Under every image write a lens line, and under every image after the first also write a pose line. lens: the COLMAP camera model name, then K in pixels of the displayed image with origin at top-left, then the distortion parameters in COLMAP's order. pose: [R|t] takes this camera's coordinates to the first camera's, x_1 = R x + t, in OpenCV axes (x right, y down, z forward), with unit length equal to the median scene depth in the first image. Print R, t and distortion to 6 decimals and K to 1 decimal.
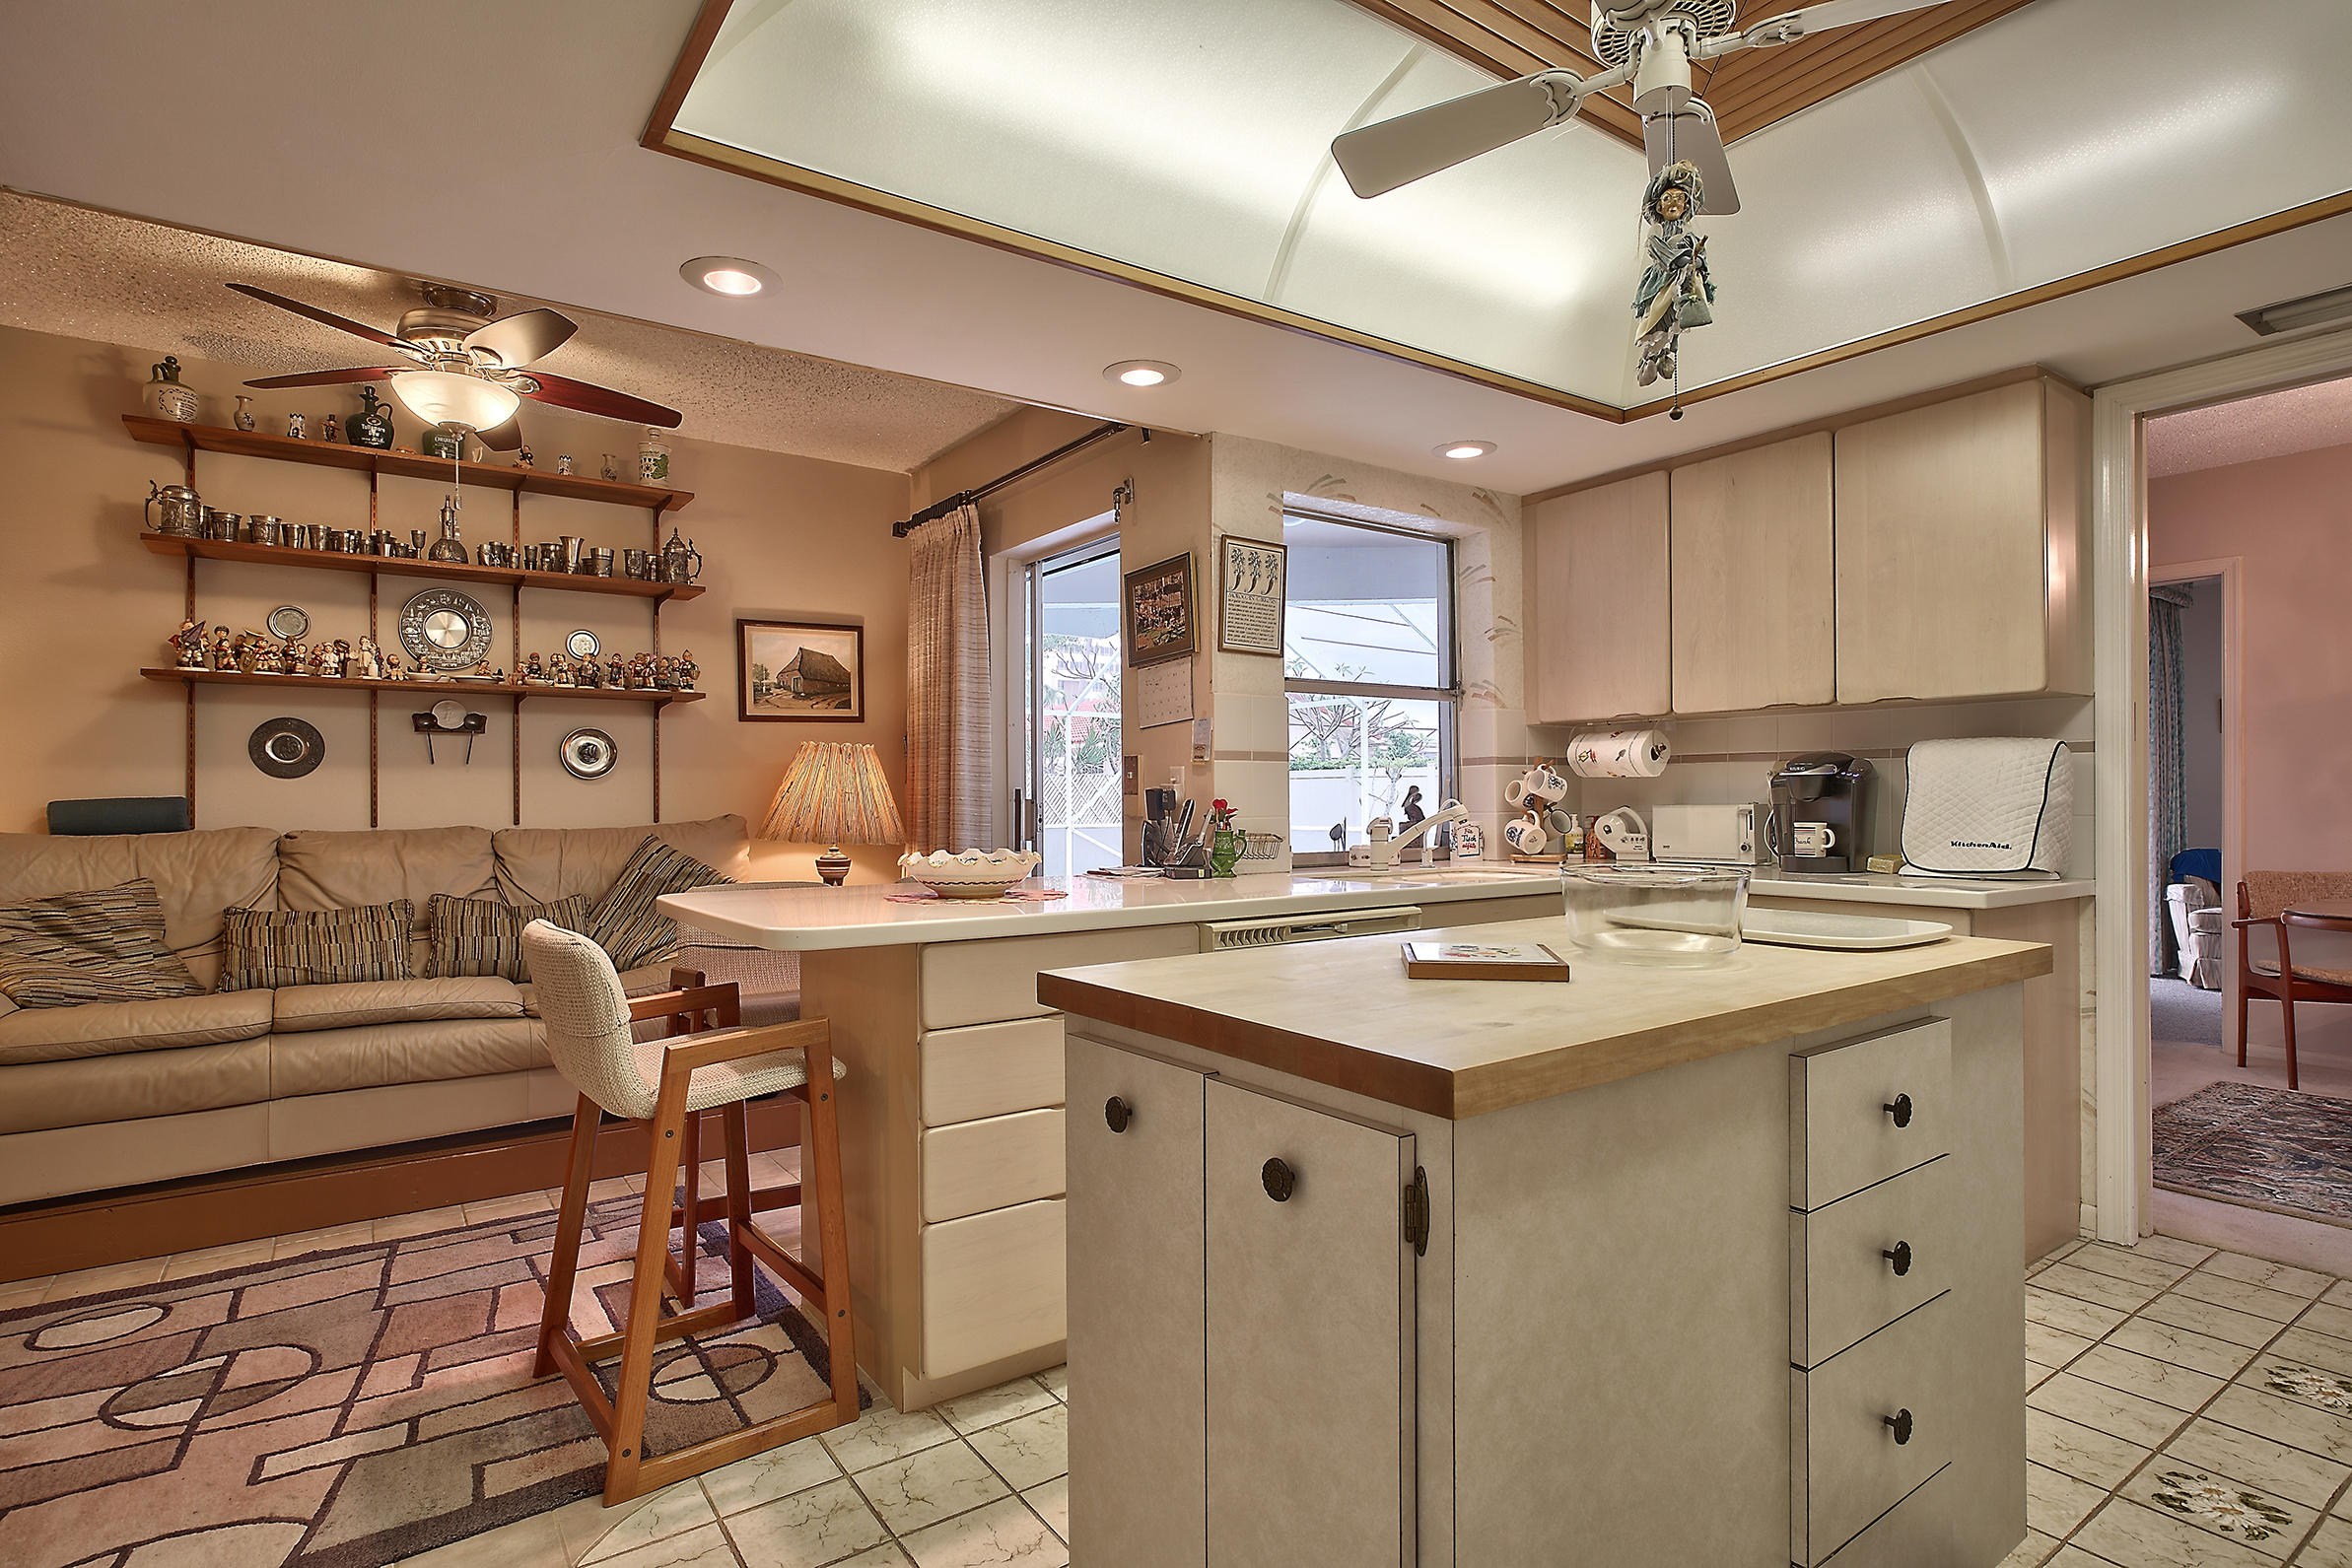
lens RADIAL K [[1183.1, 0, 1173.4], [0, 1183.1, 785.2], [0, 0, 1]] dist [-0.003053, 0.002229]
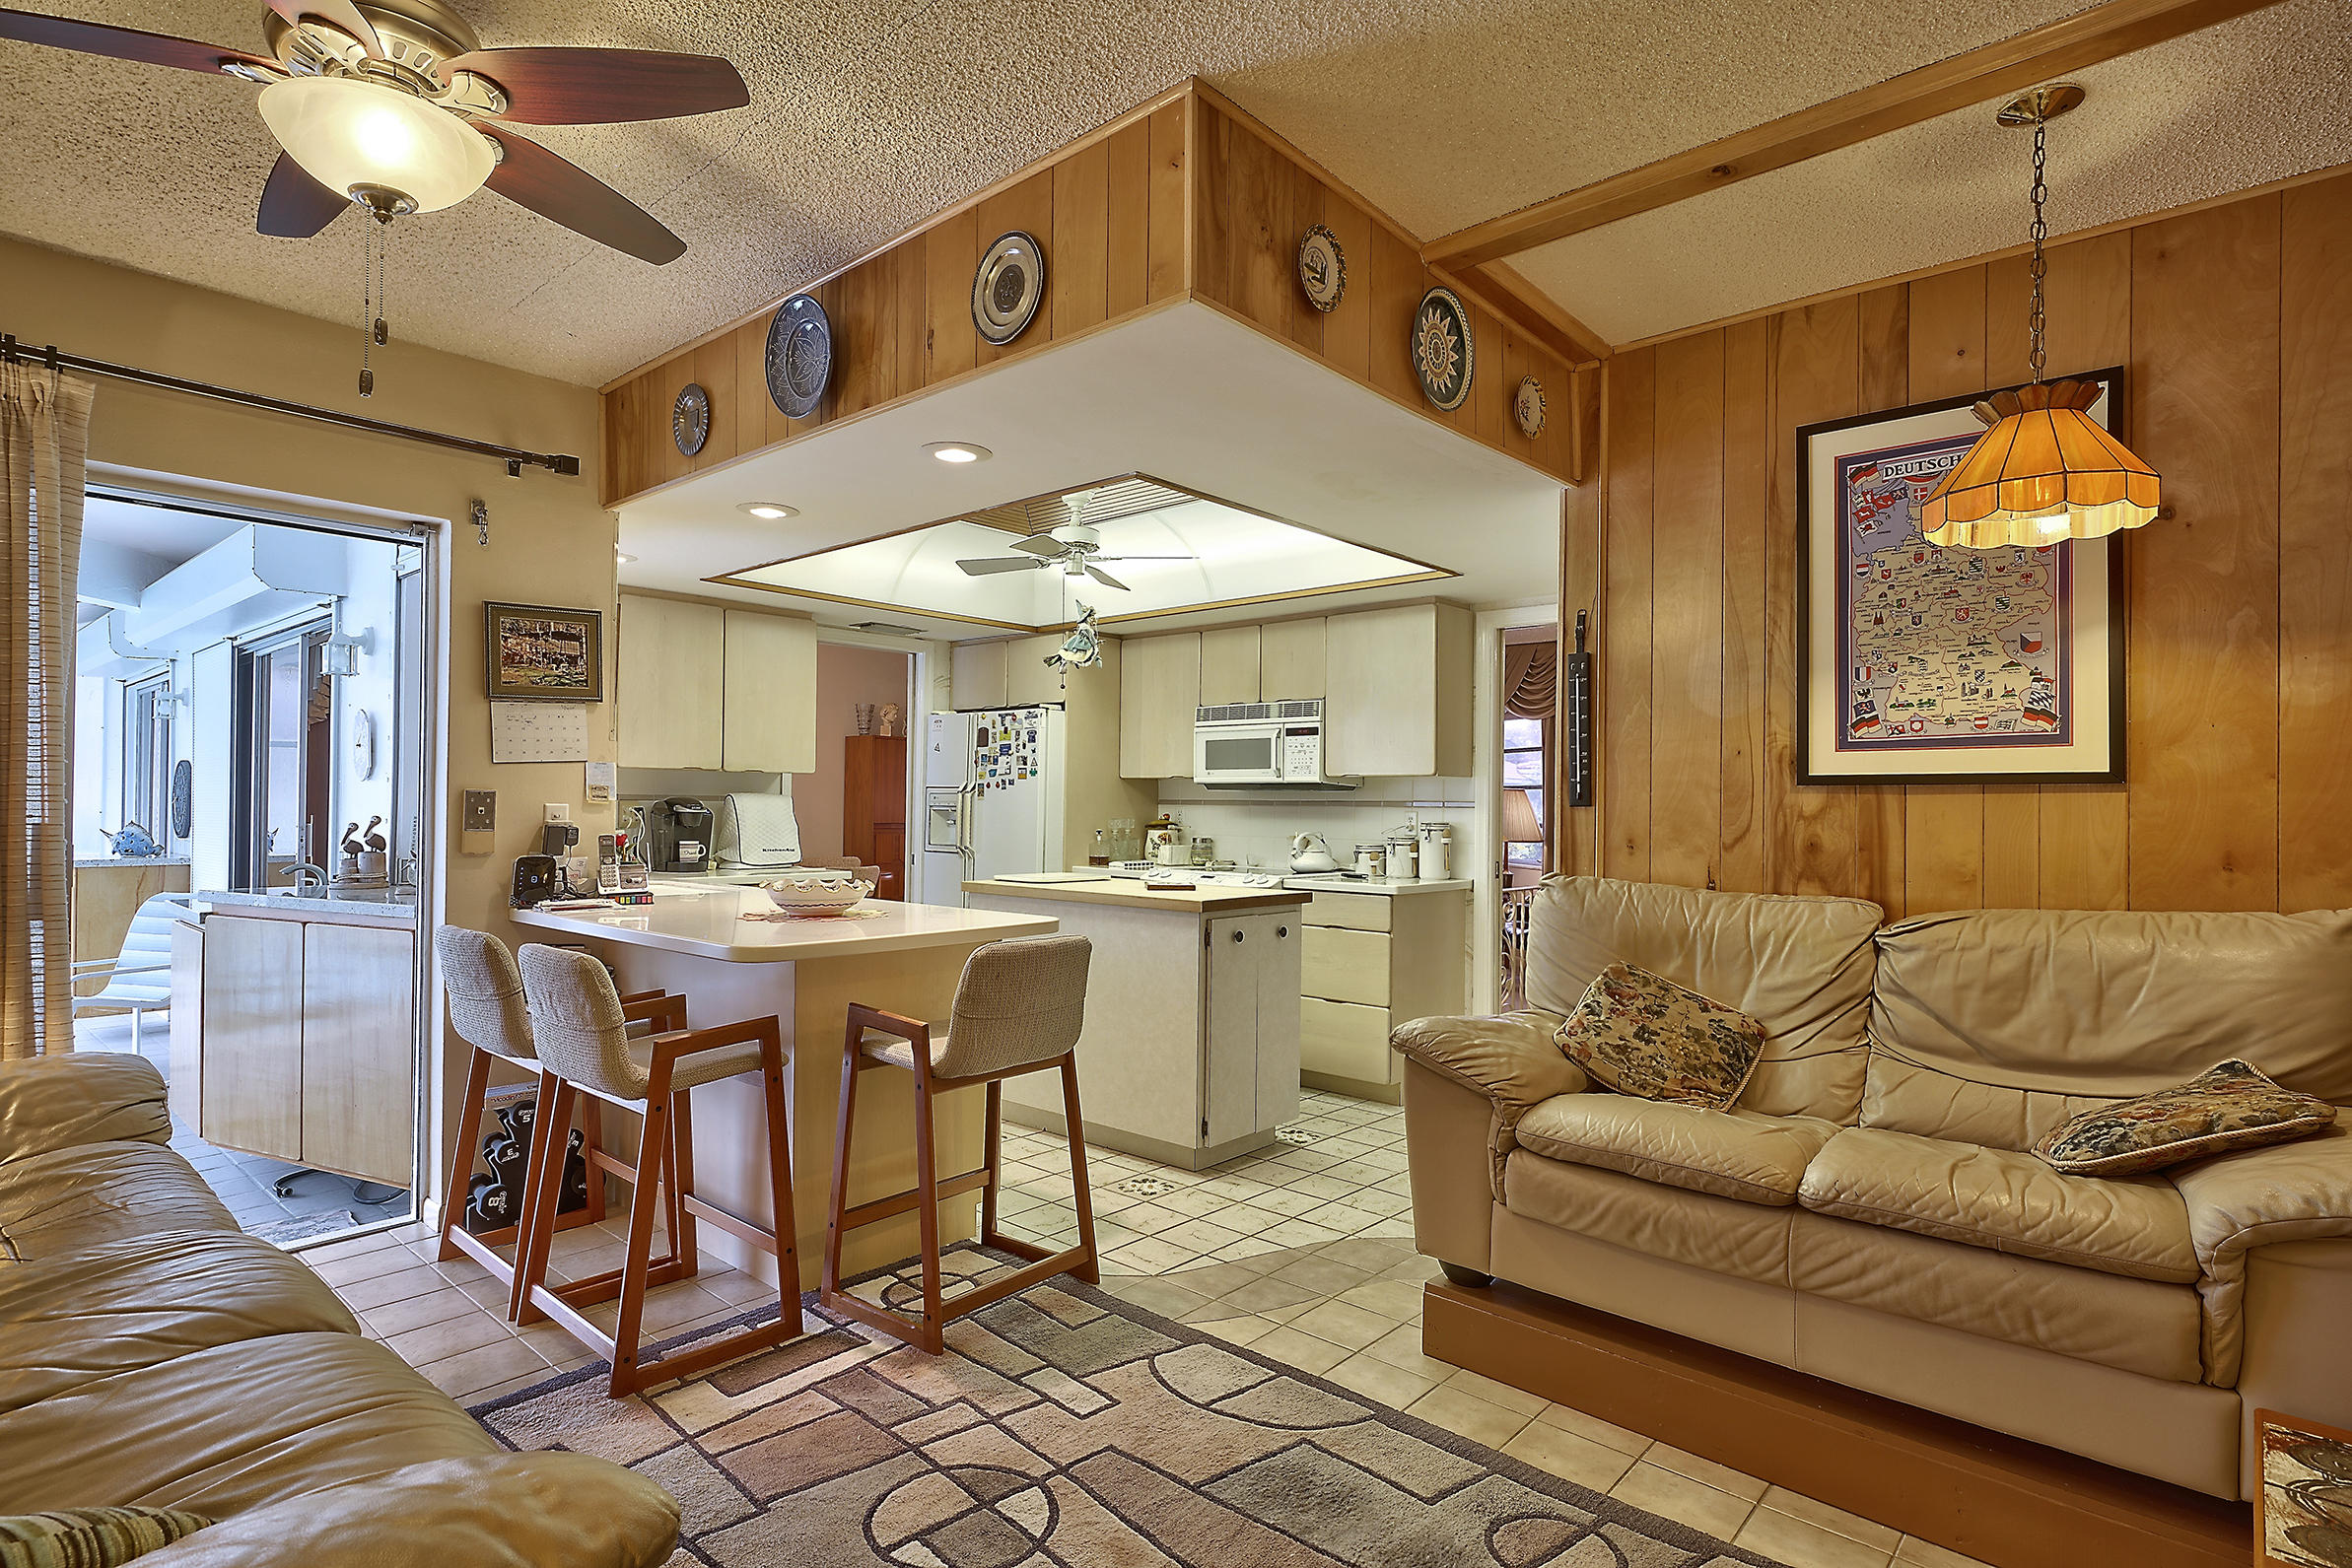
lens RADIAL K [[1183.1, 0, 1171.4], [0, 1183.1, 793.5], [0, 0, 1]] dist [-0.003053, 0.002229]
pose [[-0.223510, 0.011080, 0.974639, -1.083310], [-0.021967, 0.999624, -0.016401, -0.018960], [-0.974454, -0.025076, -0.223183, 0.664639]]
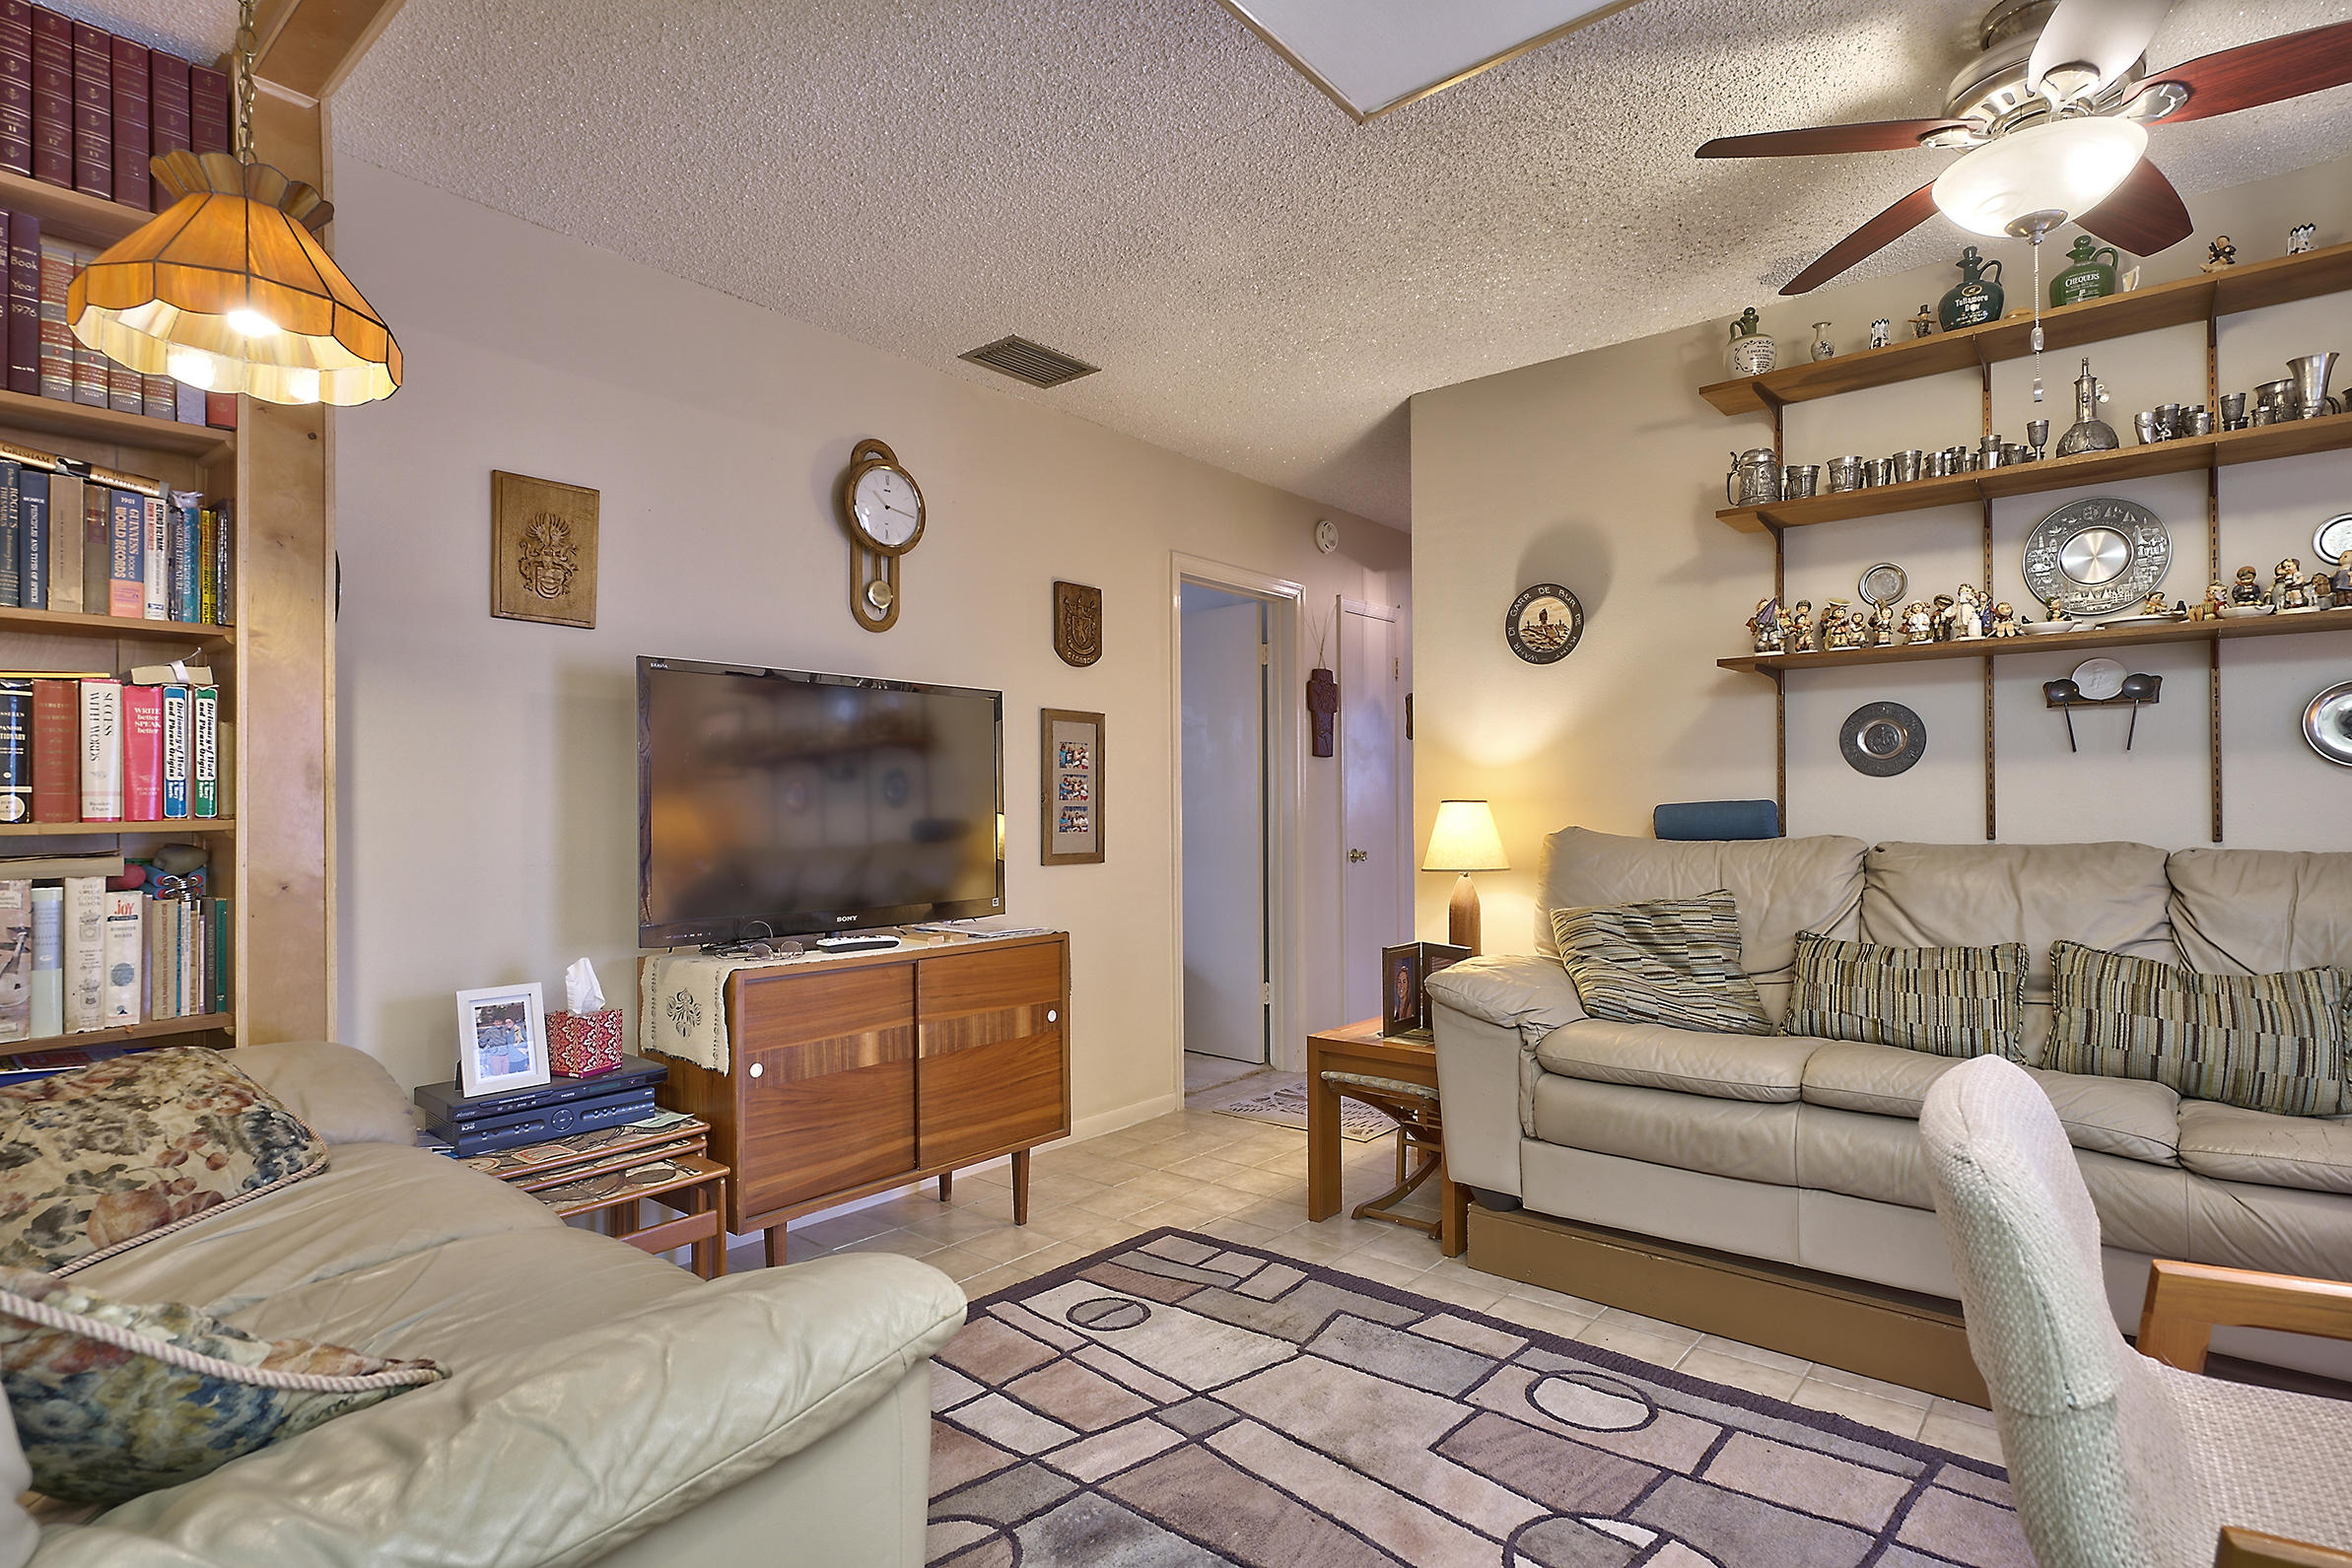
lens RADIAL K [[1183.1, 0, 1153.8], [0, 1183.1, 799.7], [0, 0, 1]] dist [-0.003053, 0.002229]
pose [[0.249845, -0.003371, -0.968280, -0.092724], [0.013871, 0.999904, 0.000099, 0.003122], [0.968187, -0.013456, 0.249868, 0.323818]]
